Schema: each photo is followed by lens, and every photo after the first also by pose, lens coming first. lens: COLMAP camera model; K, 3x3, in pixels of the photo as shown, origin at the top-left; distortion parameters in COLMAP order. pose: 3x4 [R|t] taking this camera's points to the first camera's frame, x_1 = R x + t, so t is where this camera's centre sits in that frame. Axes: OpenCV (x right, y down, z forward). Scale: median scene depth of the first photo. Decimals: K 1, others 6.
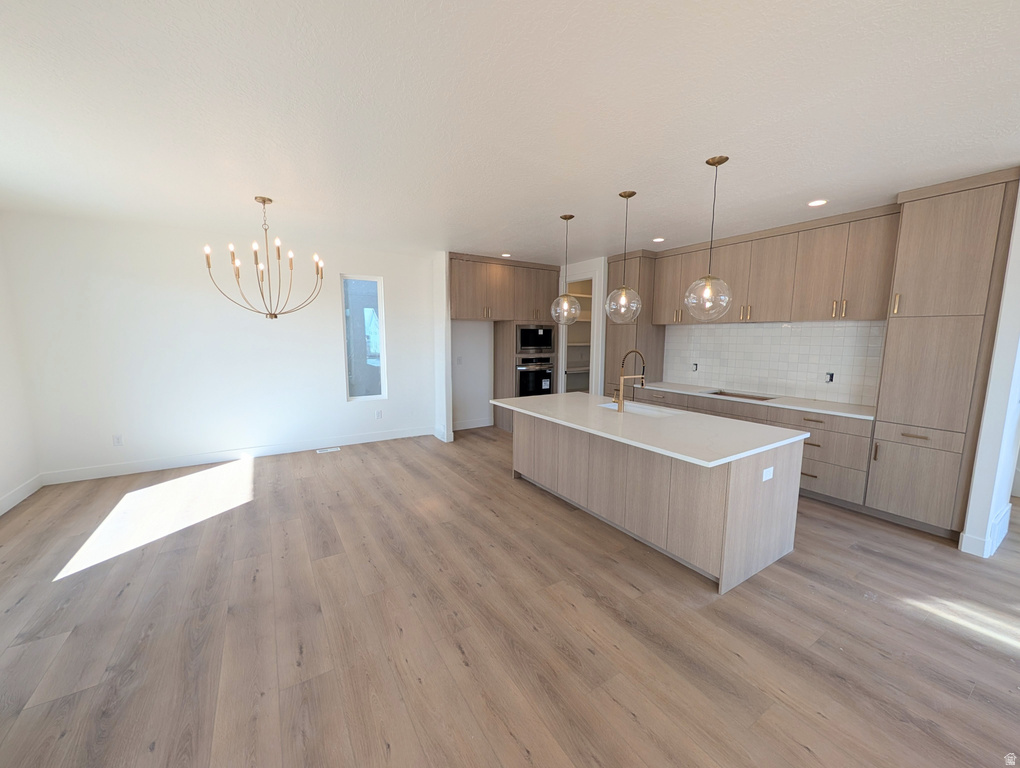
lens RADIAL K [[394.1, 0, 509.0], [0, 394.1, 385.4], [0, 0, 1]] dist [-0.006011, 0.000247]
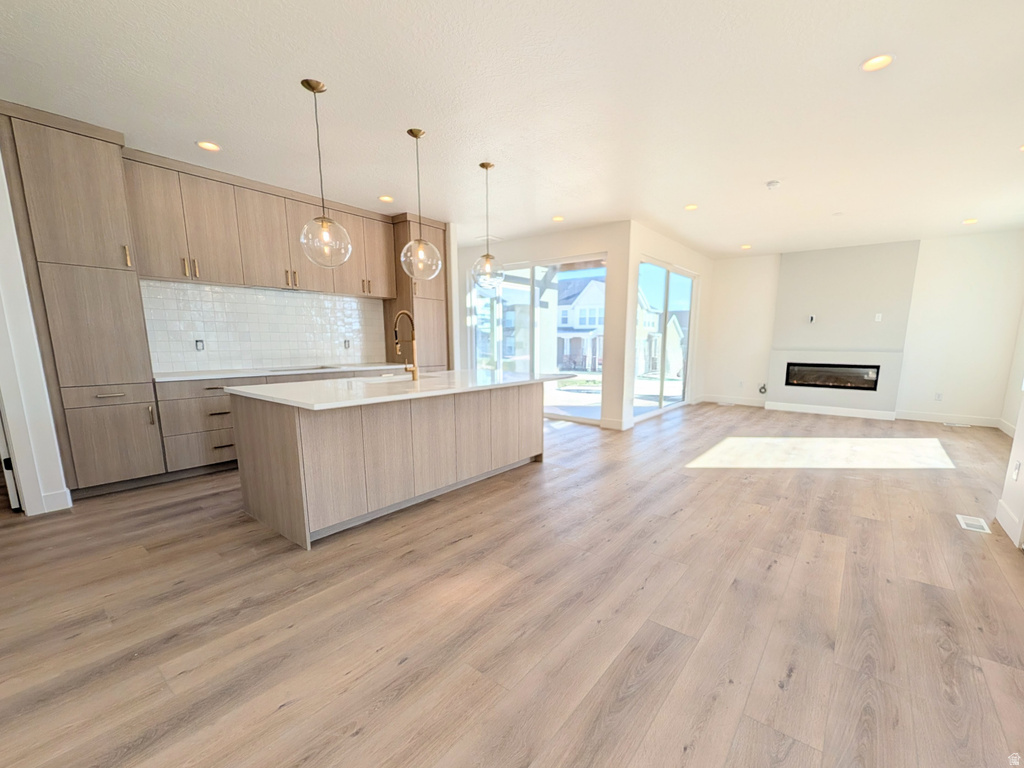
lens RADIAL K [[424.1, 0, 538.3], [0, 424.1, 417.2], [0, 0, 1]] dist [0.007117, -0.000357]
pose [[-0.346467, -0.182532, 0.920132, -0.814654], [0.107691, 0.966661, 0.232312, -0.055849], [-0.931860, 0.179578, -0.315259, 1.166857]]
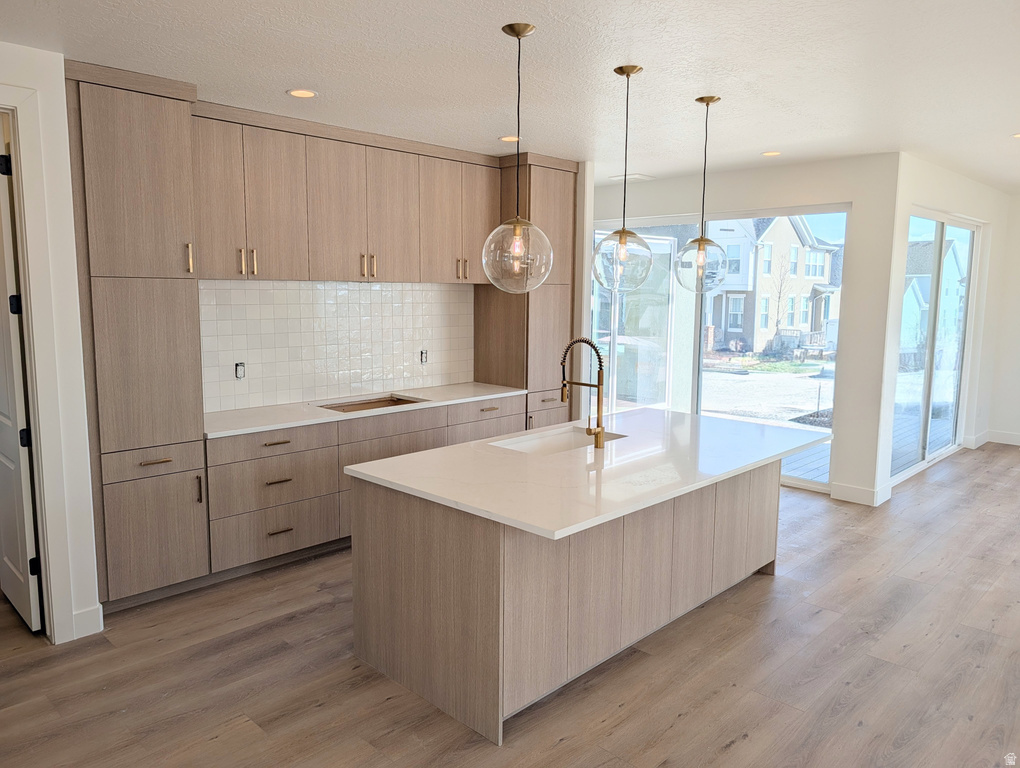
lens RADIAL K [[721.7, 0, 510.9], [0, 721.7, 382.5], [0, 0, 1]] dist [0.021676, -0.011606]
pose [[-0.225177, -0.137572, 0.964557, -0.752504], [0.111797, 0.979794, 0.165844, -0.237626], [-0.967883, 0.145179, -0.205247, 1.459387]]
